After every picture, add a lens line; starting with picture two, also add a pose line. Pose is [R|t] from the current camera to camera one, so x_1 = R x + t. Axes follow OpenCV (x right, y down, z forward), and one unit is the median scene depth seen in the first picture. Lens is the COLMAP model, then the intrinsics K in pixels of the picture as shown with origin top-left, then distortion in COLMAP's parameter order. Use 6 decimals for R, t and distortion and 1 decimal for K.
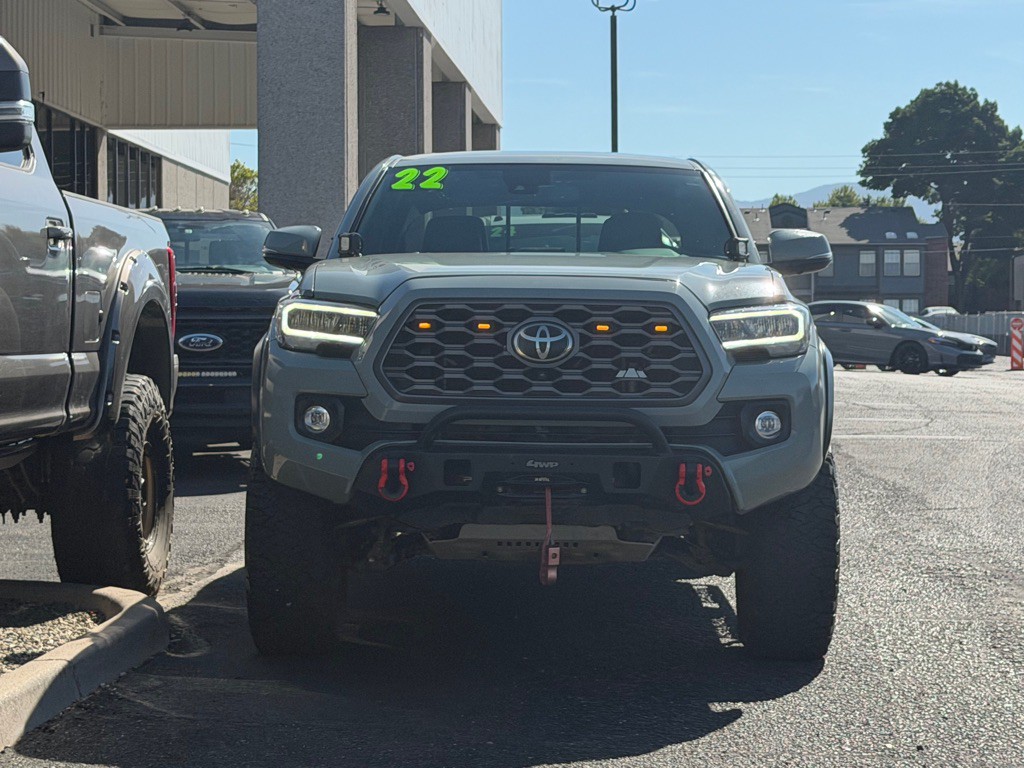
lens RADIAL K [[2310.9, 0, 519.4], [0, 2310.9, 389.8], [0, 0, 1]] dist [0.116243, 0.443836]
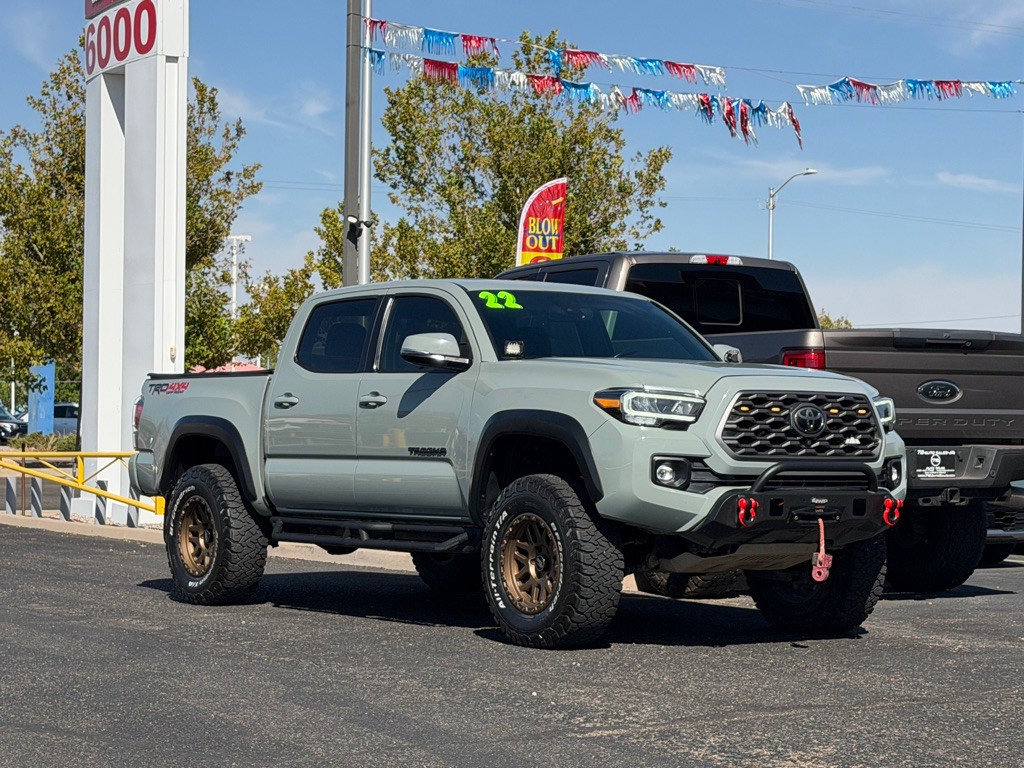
lens RADIAL K [[2307.7, 0, 508.8], [0, 2307.7, 383.6], [0, 0, 1]] dist [0.130396, 0.203650]
pose [[0.880822, 0.011622, 0.473305, -0.431081], [0.010064, 0.999013, -0.043259, 0.010101], [-0.473340, 0.042867, 0.879836, -0.122077]]
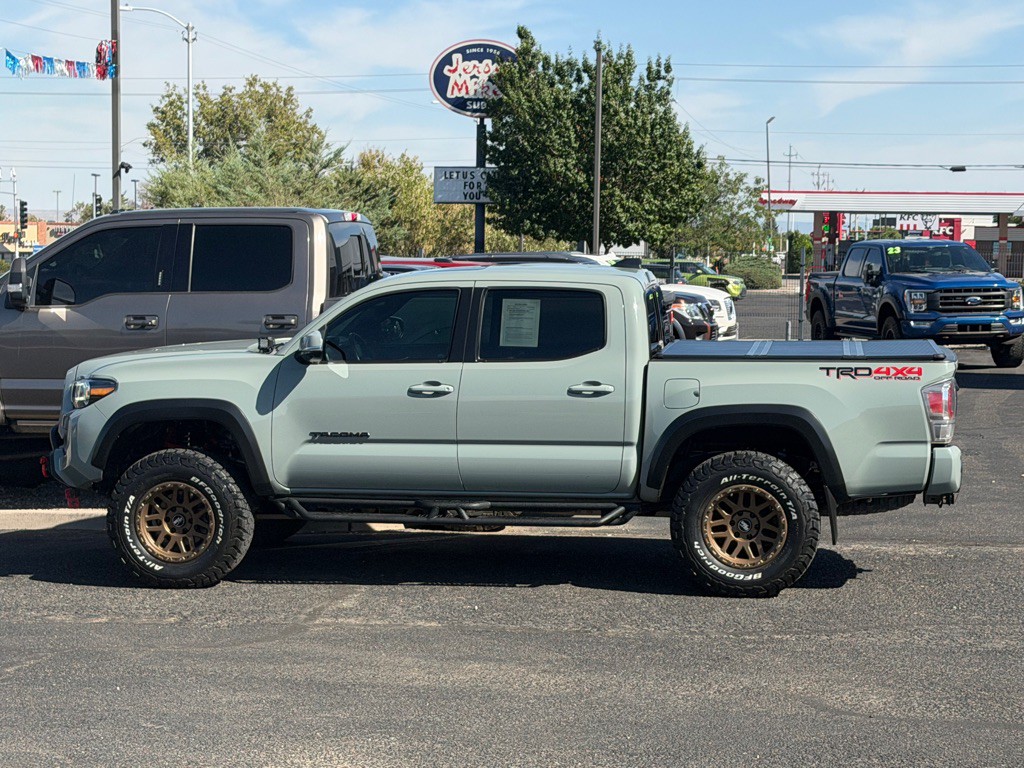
lens RADIAL K [[2316.7, 0, 512.0], [0, 2316.7, 384.0], [0, 0, 1]] dist [0.132184, 0.265970]
pose [[0.189654, -0.070768, 0.979297, -1.003638], [0.030411, 0.997344, 0.066183, -0.088656], [-0.981380, 0.017229, 0.191302, 0.518632]]
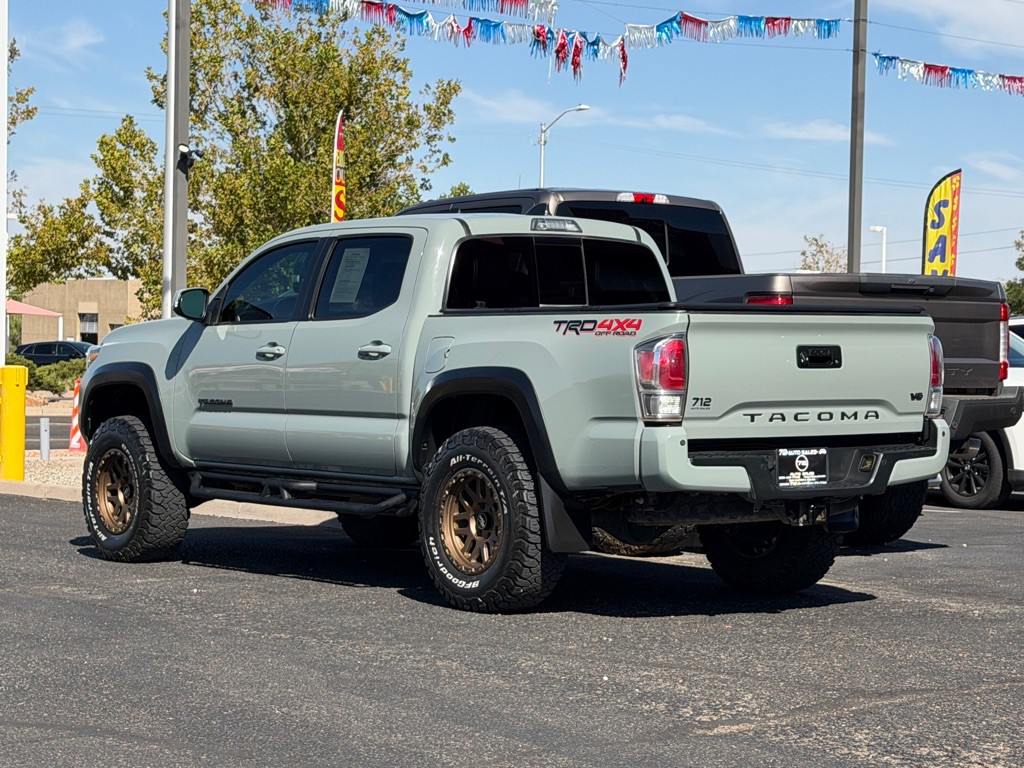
lens RADIAL K [[2310.9, 0, 519.4], [0, 2310.9, 389.8], [0, 0, 1]] dist [0.116243, 0.443836]
pose [[0.817679, -0.000749, 0.575674, -0.474101], [0.008729, 0.999900, -0.011098, 0.001943], [-0.575609, 0.014100, 0.817604, -0.020084]]
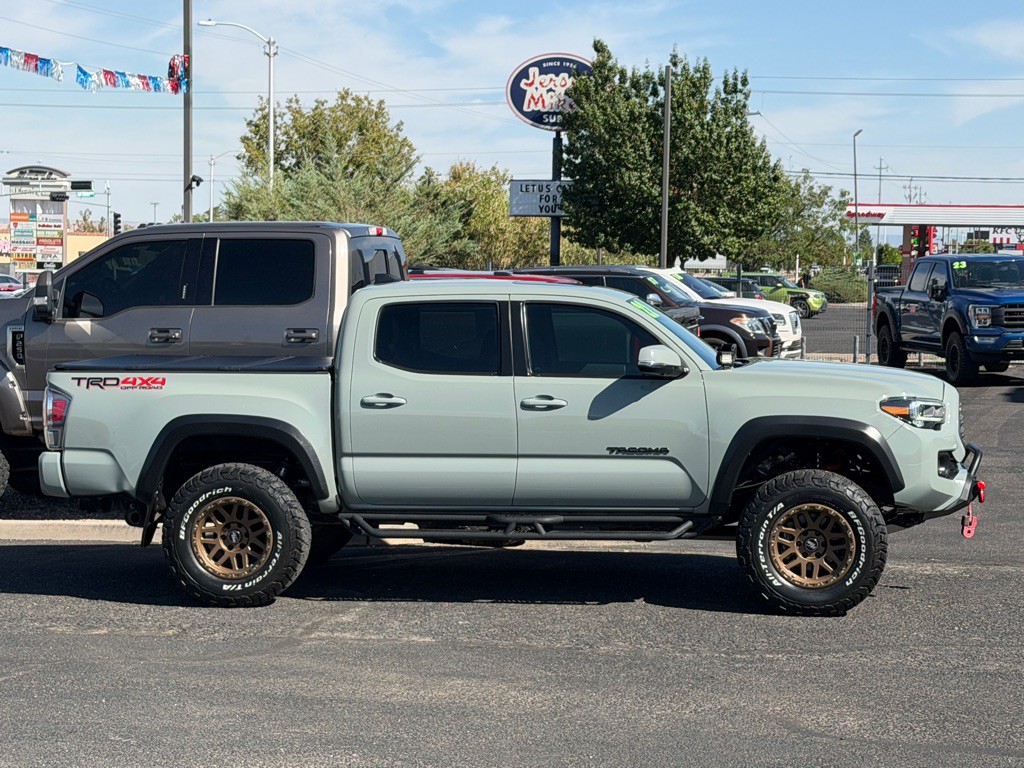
lens RADIAL K [[2307.7, 0, 508.8], [0, 2307.7, 383.6], [0, 0, 1]] dist [0.130396, 0.203650]
pose [[0.235696, -0.064623, 0.969676, -0.990180], [0.027569, 0.997830, 0.059798, -0.088876], [-0.971436, 0.012639, 0.236966, 0.477503]]
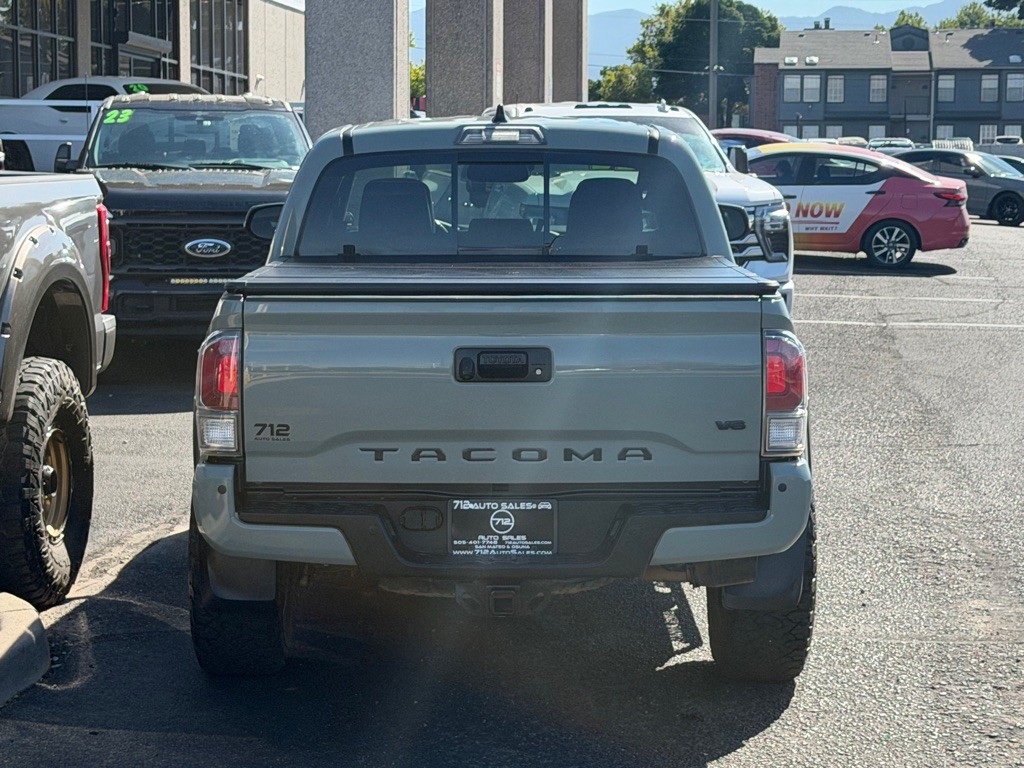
lens RADIAL K [[2310.9, 0, 519.4], [0, 2310.9, 389.8], [0, 0, 1]] dist [0.116243, 0.443836]
pose [[0.998594, 0.012607, -0.051494, 0.052666], [-0.008479, 0.996790, 0.079608, -0.048706], [0.052332, -0.079060, 0.995495, 0.048549]]
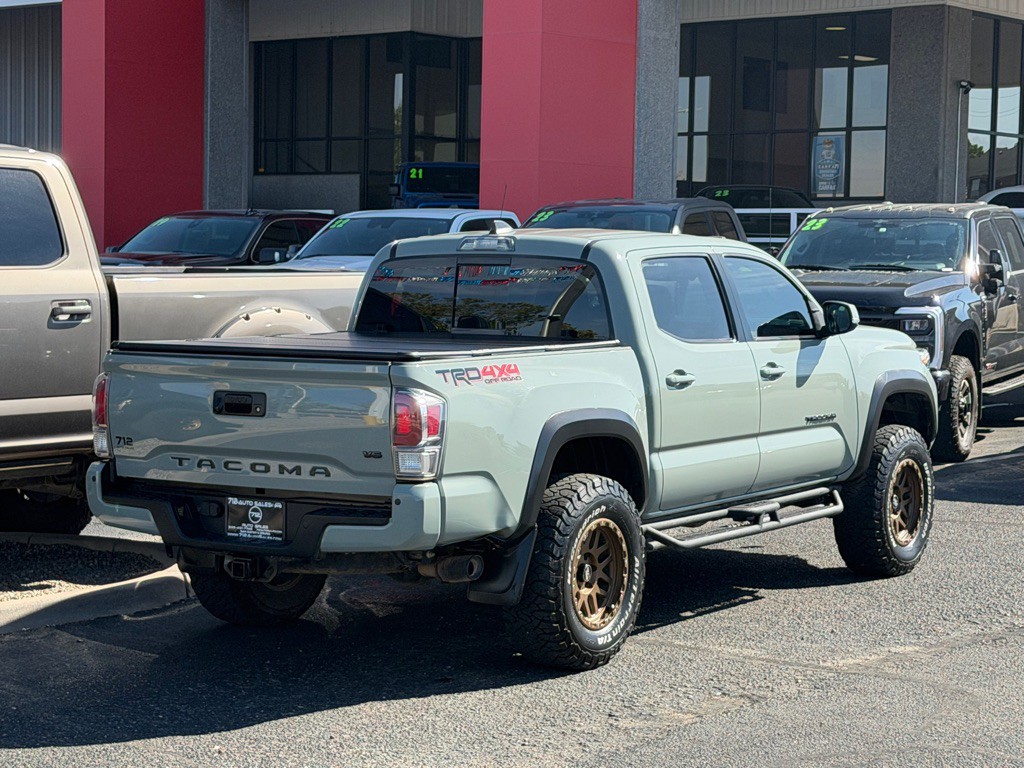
lens RADIAL K [[2299.4, 0, 497.1], [0, 2299.4, 380.9], [0, 0, 1]] dist [0.130085, 0.119571]
pose [[0.804740, 0.046577, -0.591798, 0.491022], [-0.025860, 0.998721, 0.043439, -0.054304], [0.593064, -0.019654, 0.804915, 0.017920]]
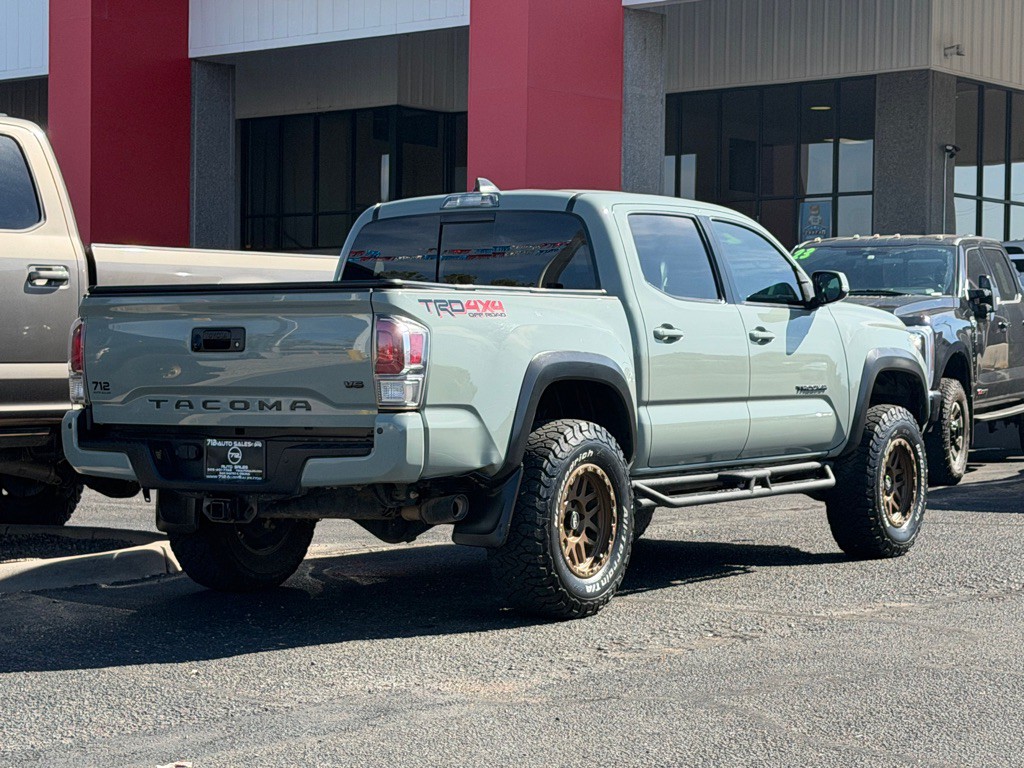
lens RADIAL K [[2299.4, 0, 497.1], [0, 2299.4, 380.9], [0, 0, 1]] dist [0.130085, 0.119571]
pose [[0.807643, 0.012971, -0.589529, 0.485694], [-0.019471, 0.999799, -0.004676, -0.002316], [0.589350, 0.015256, 0.807734, 0.029700]]
